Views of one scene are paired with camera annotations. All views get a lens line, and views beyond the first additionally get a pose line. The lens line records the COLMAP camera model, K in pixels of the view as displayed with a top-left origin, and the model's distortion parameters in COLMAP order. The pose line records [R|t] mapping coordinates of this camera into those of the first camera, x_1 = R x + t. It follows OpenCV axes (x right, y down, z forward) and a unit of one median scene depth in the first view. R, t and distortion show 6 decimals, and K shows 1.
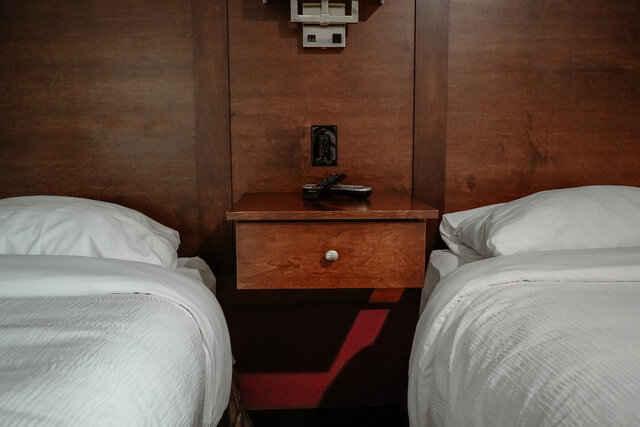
lens RADIAL K [[513.0, 0, 320.0], [0, 513.0, 213.5], [0, 0, 1]] dist [-0.005570, 0.004838]
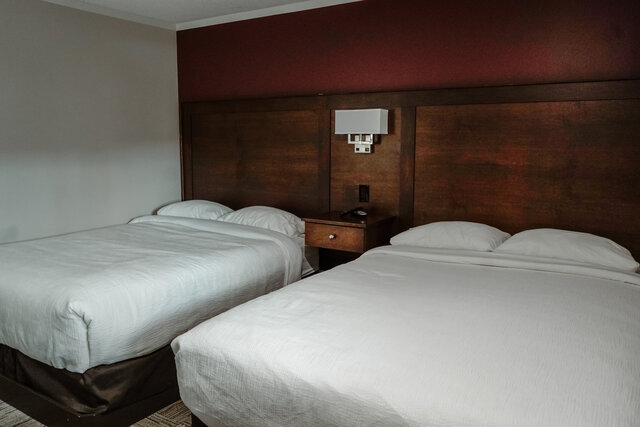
lens RADIAL K [[513.0, 0, 320.0], [0, 513.0, 213.5], [0, 0, 1]] dist [-0.005570, 0.004838]
pose [[0.818423, 0.084573, -0.568358, 1.185935], [-0.086254, 0.995984, 0.024000, -0.081708], [0.568105, 0.029381, 0.822431, -1.030747]]
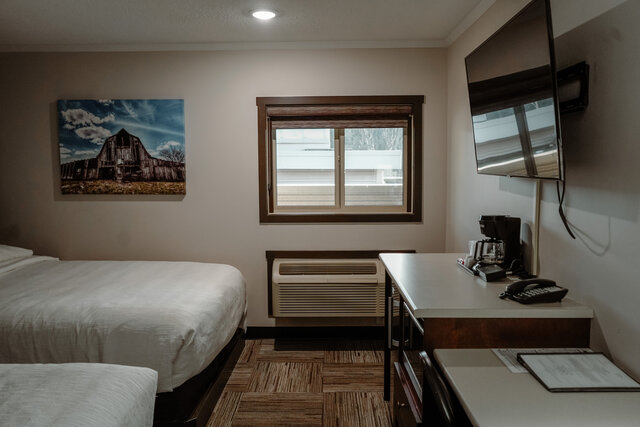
lens RADIAL K [[513.0, 0, 320.0], [0, 513.0, 213.5], [0, 0, 1]] dist [-0.005570, 0.004838]
pose [[0.038547, -0.084506, 0.995677, -1.368699], [0.133288, 0.987948, 0.078690, -0.165428], [-0.990327, 0.129679, 0.049346, -0.756235]]
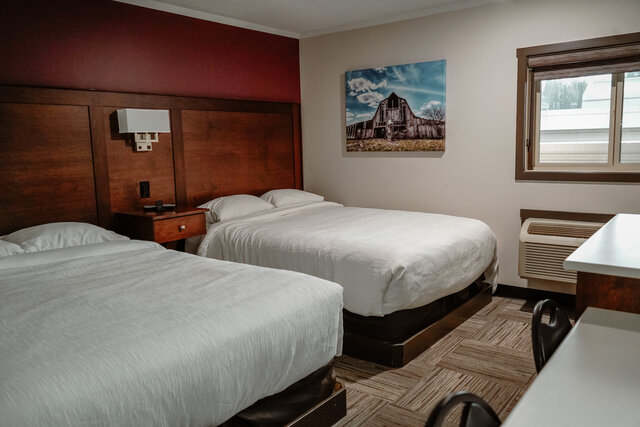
lens RADIAL K [[513.0, 0, 320.0], [0, 513.0, 213.5], [0, 0, 1]] dist [-0.005570, 0.004838]
pose [[0.629564, -0.123410, 0.767085, -1.363150], [0.126137, 0.990441, 0.055820, -0.051443], [-0.766641, 0.061616, 0.639113, -1.196310]]
